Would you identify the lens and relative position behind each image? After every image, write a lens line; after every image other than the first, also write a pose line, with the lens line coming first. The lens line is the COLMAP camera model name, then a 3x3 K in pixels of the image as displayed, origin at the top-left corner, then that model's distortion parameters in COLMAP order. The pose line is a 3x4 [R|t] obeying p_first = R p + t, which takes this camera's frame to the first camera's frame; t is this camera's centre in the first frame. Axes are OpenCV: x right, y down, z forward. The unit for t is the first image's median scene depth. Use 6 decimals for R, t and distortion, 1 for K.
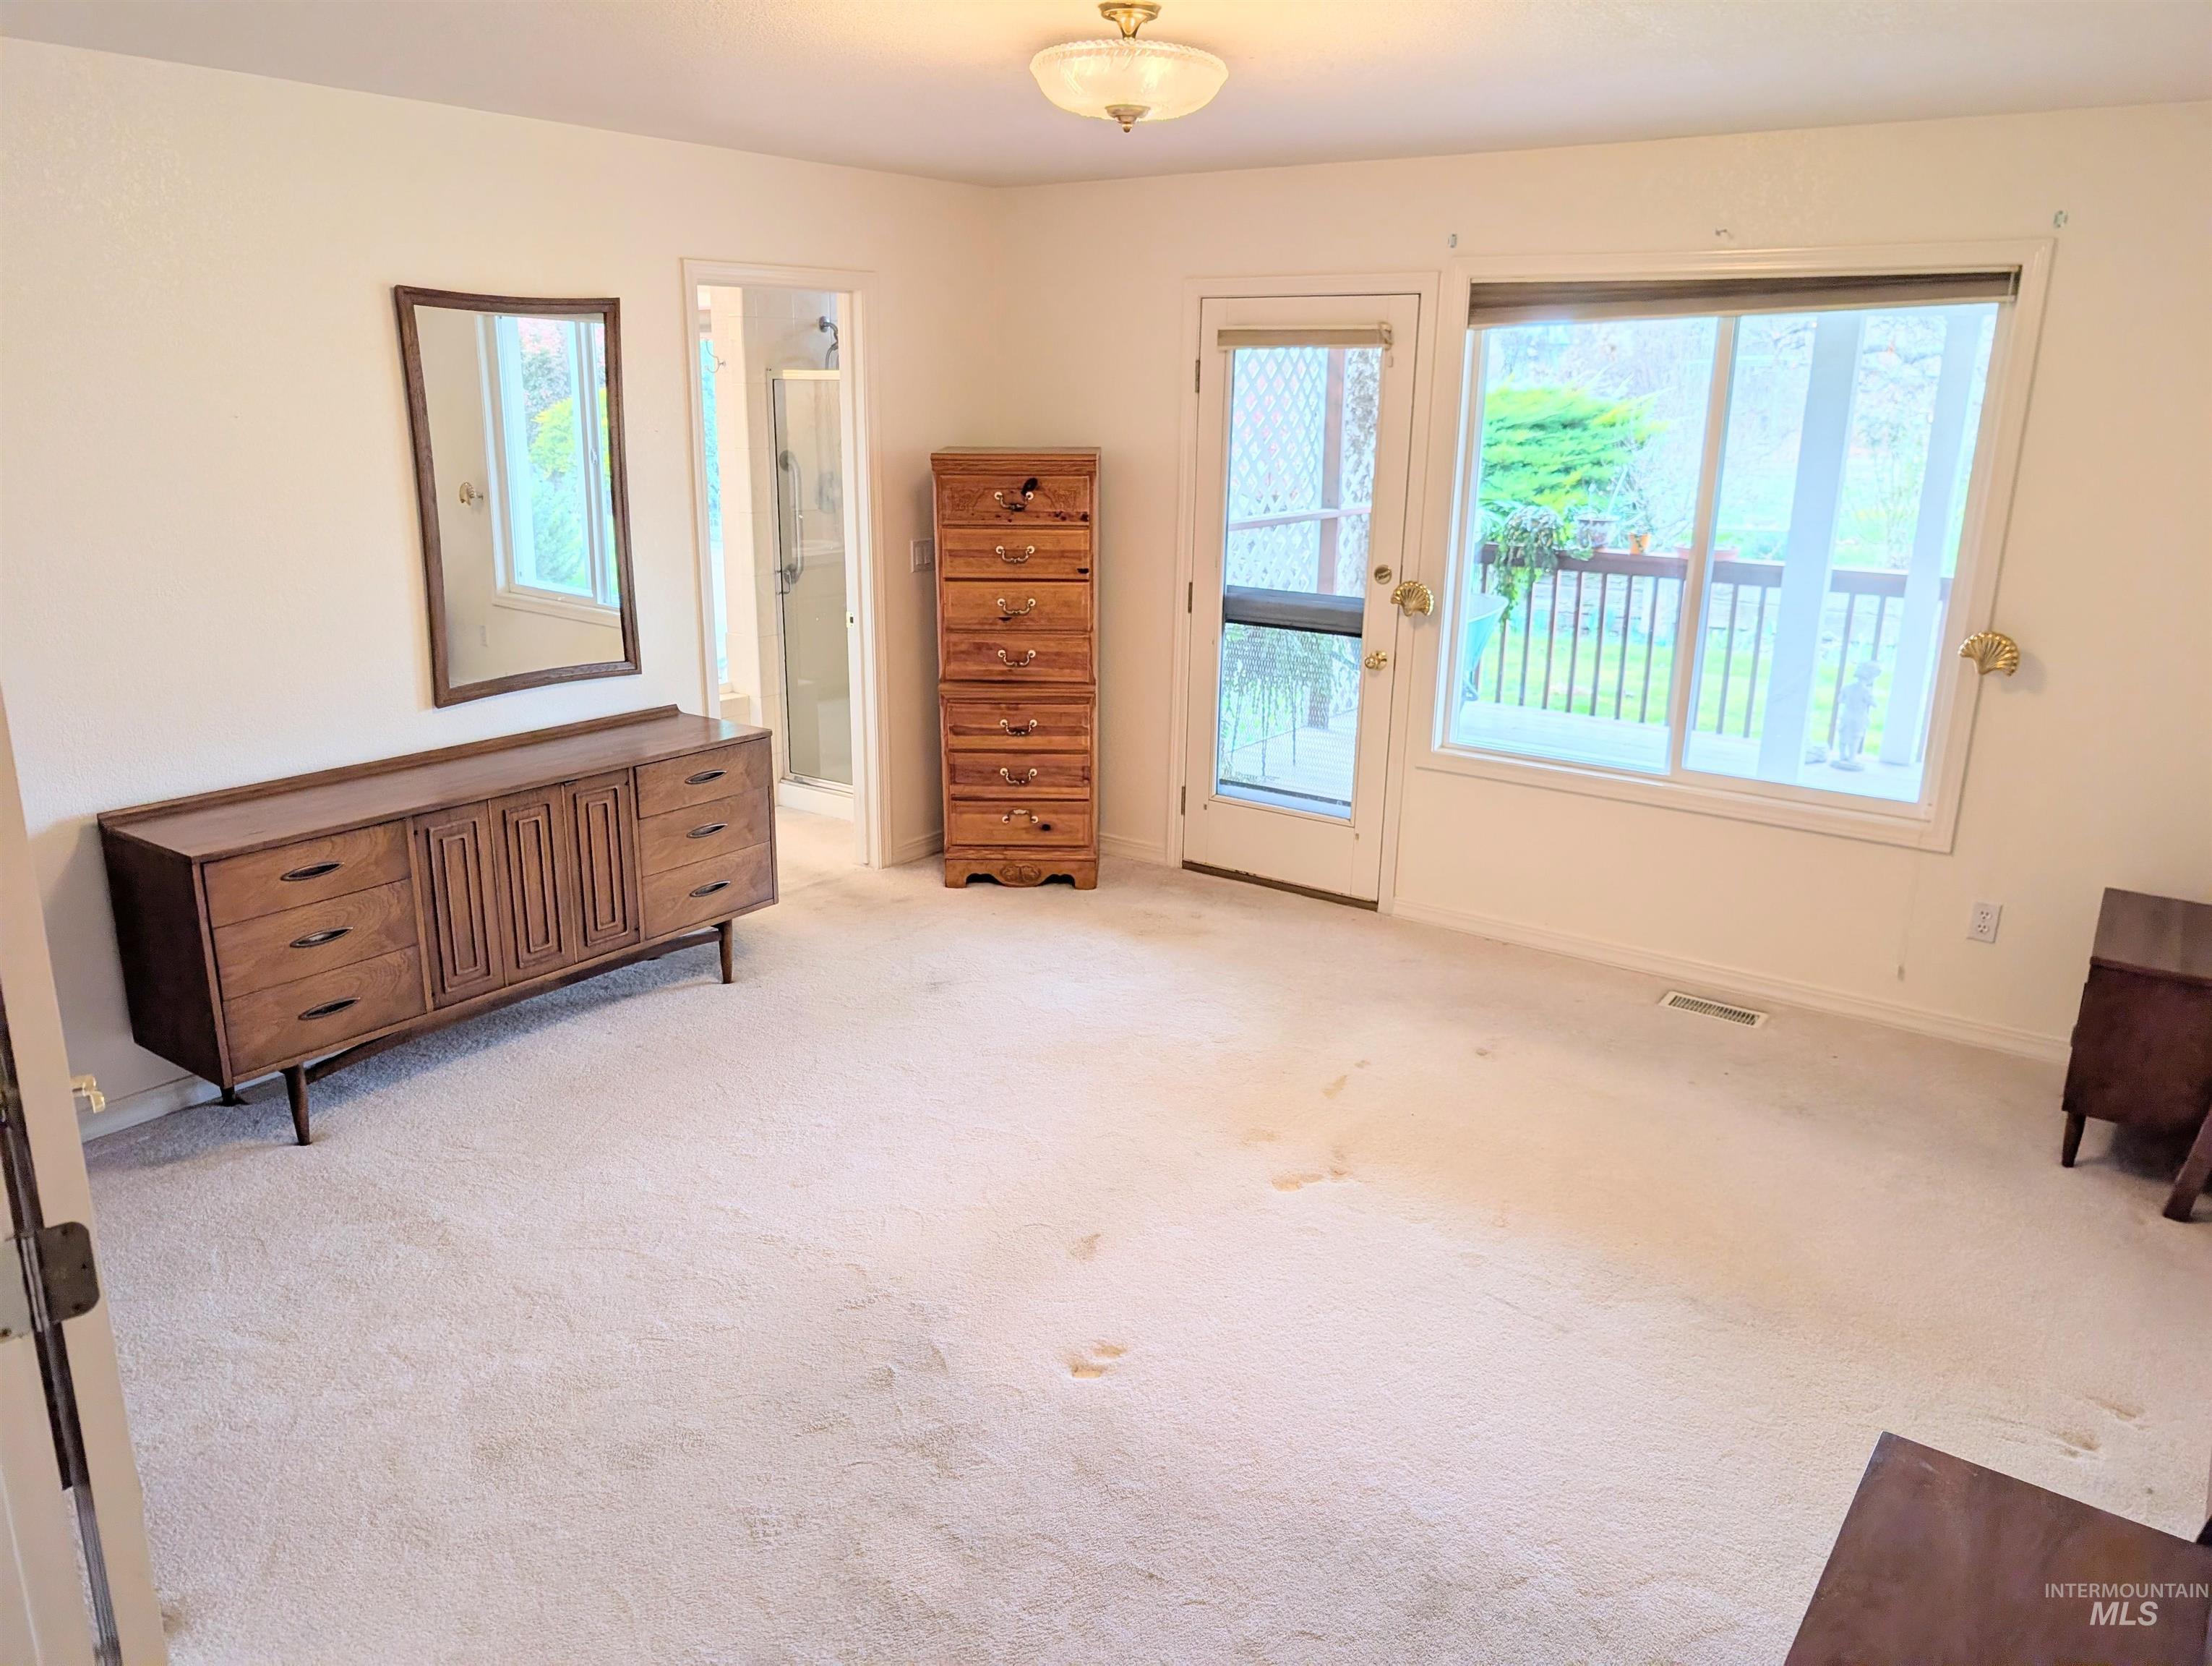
lens RADIAL K [[1577.6, 0, 1100.8], [0, 1577.6, 815.7], [0, 0, 1]] dist [0.011849, -0.002911]
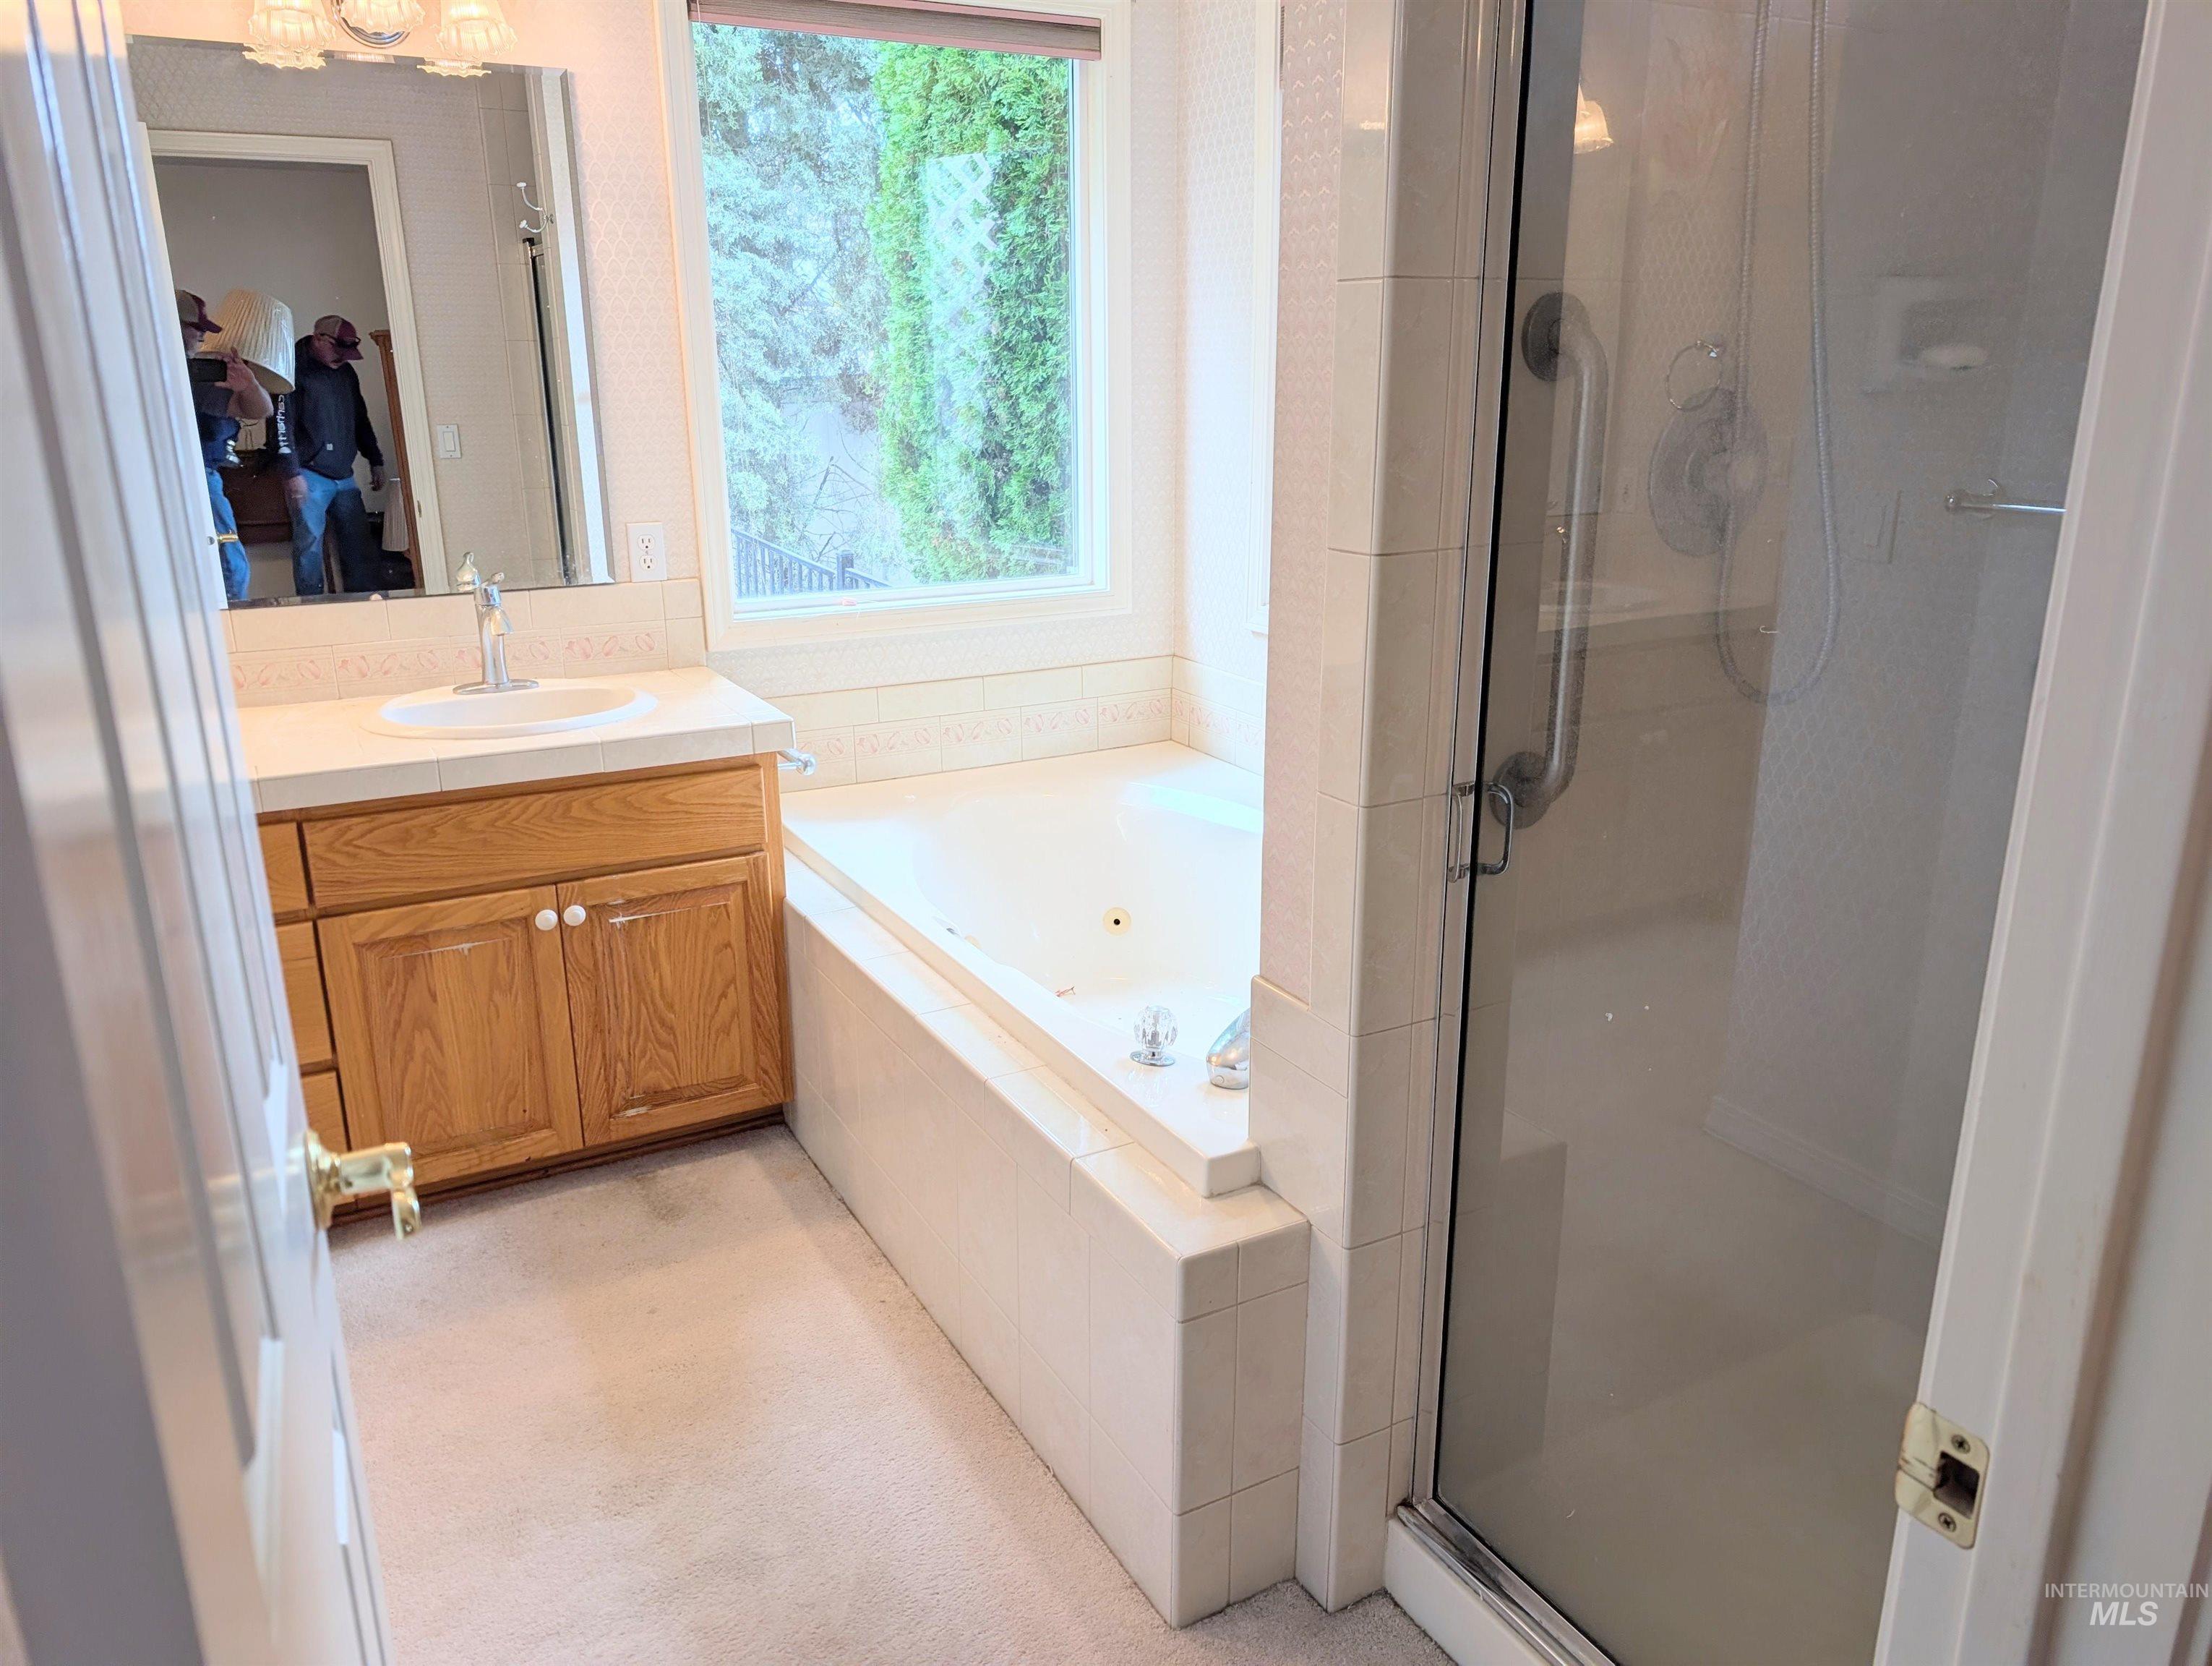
lens RADIAL K [[1577.6, 0, 1104.9], [0, 1577.6, 830.6], [0, 0, 1]] dist [0.011849, -0.002911]
pose [[0.900533, 0.106395, -0.421569, -0.150097], [-0.099204, 0.994302, 0.039026, -0.152126], [0.423319, 0.006677, 0.905956, 0.751125]]
